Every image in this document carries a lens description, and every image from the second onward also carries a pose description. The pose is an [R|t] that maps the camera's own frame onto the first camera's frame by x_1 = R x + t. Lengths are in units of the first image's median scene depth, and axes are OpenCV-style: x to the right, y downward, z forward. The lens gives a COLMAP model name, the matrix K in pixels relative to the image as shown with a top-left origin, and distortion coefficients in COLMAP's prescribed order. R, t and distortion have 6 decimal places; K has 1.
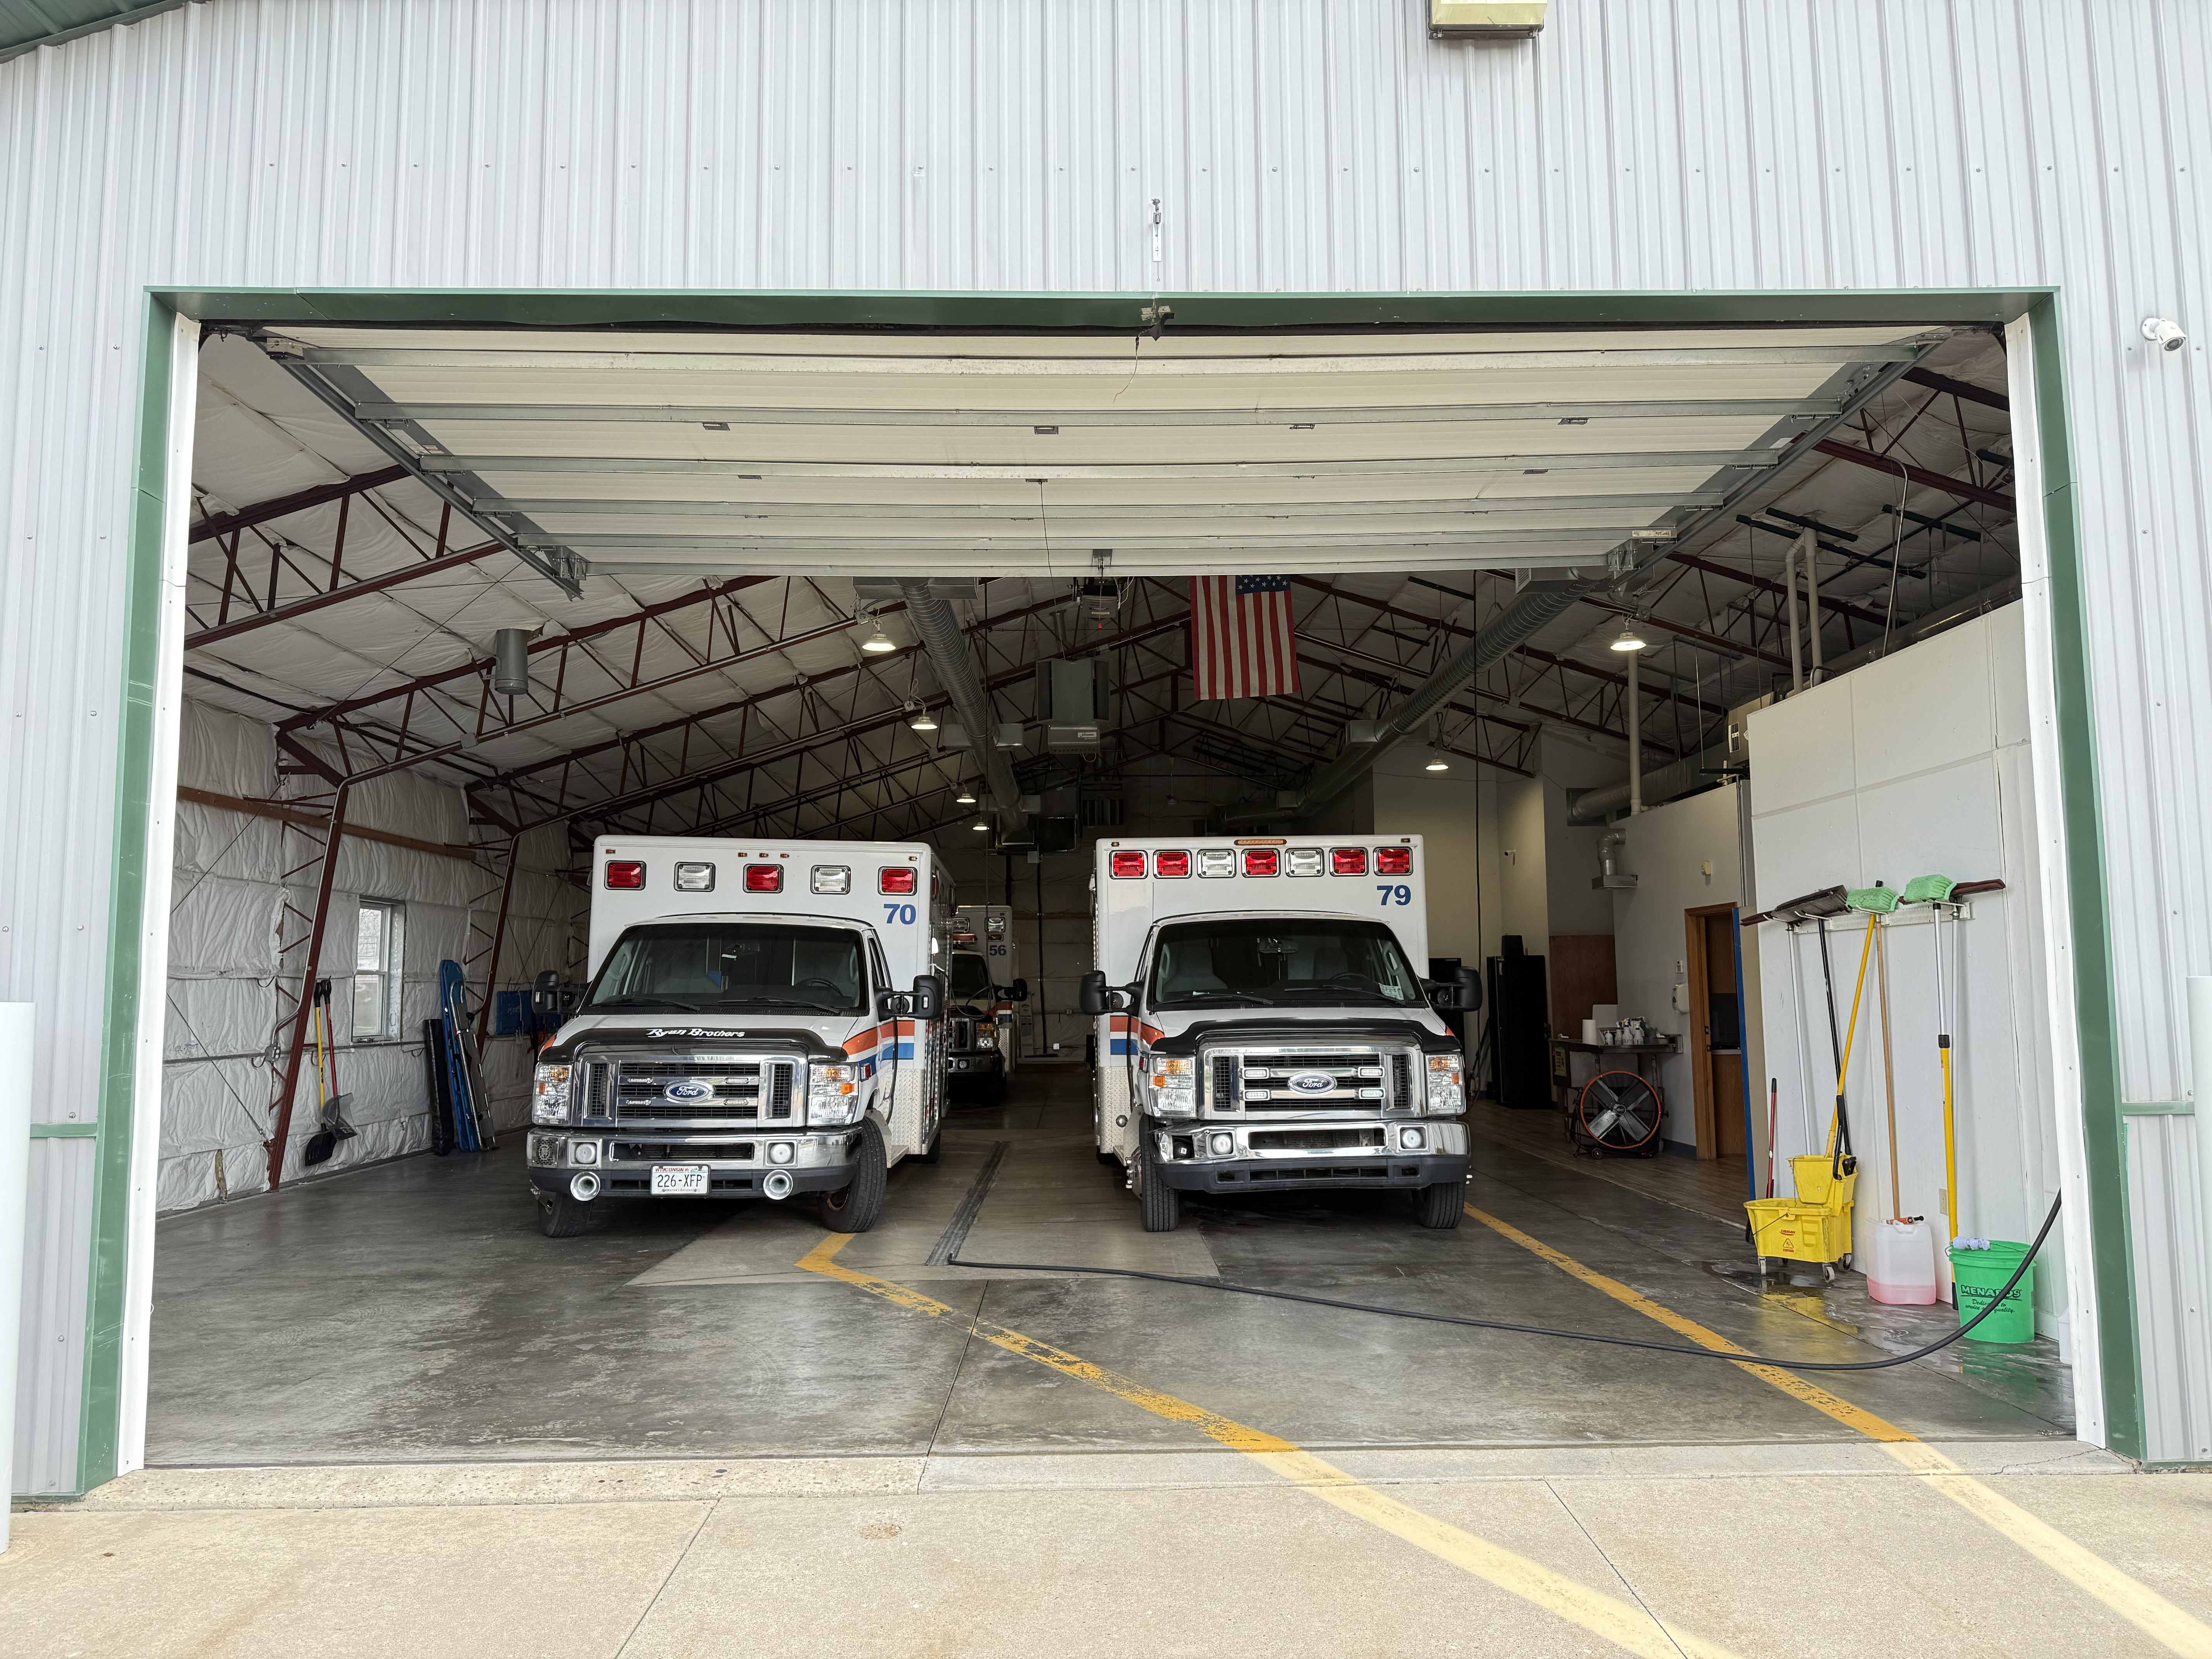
lens RADIAL K [[1535.8, 0, 1128.6], [0, 1535.8, 836.4], [0, 0, 1]] dist [0.159398, -0.231611]
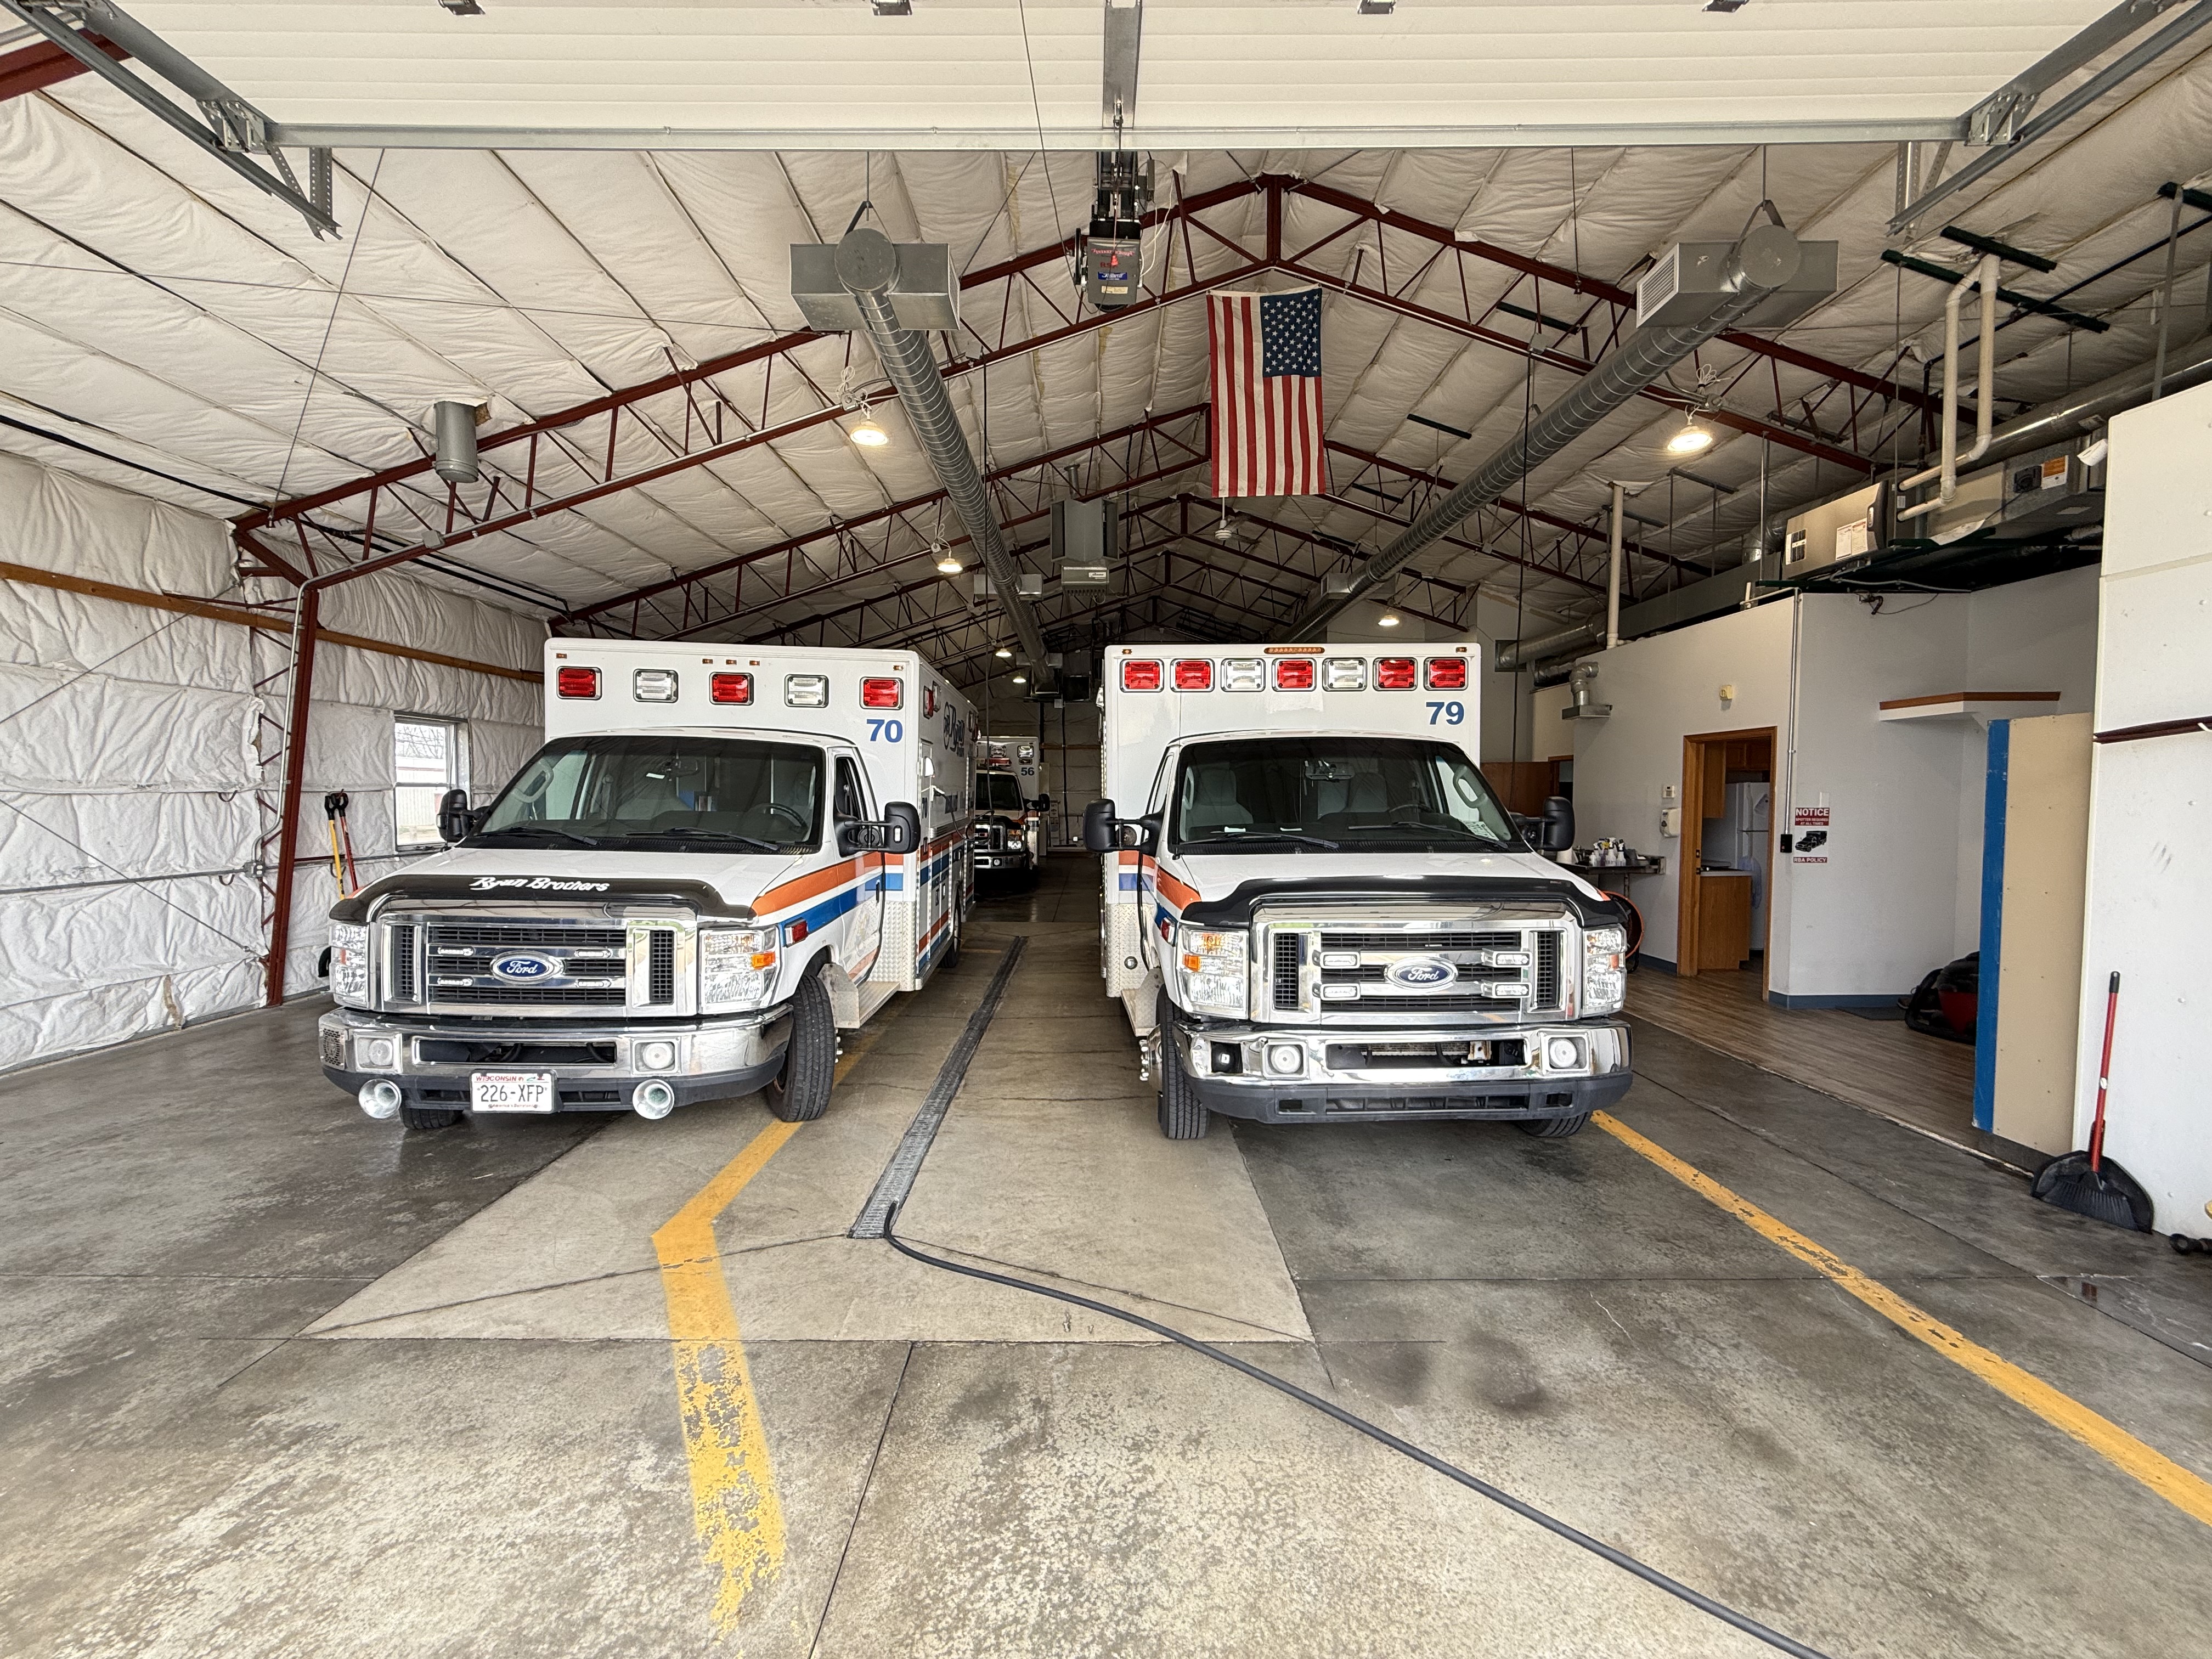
lens RADIAL K [[878.3, 0, 1099.2], [0, 878.3, 836.2], [0, 0, 1]] dist [0.001219, -0.000076]
pose [[0.999590, 0.010947, -0.026464, -0.010050], [-0.006938, 0.989098, 0.147096, 0.035301], [0.027785, -0.146852, 0.988768, 0.494075]]
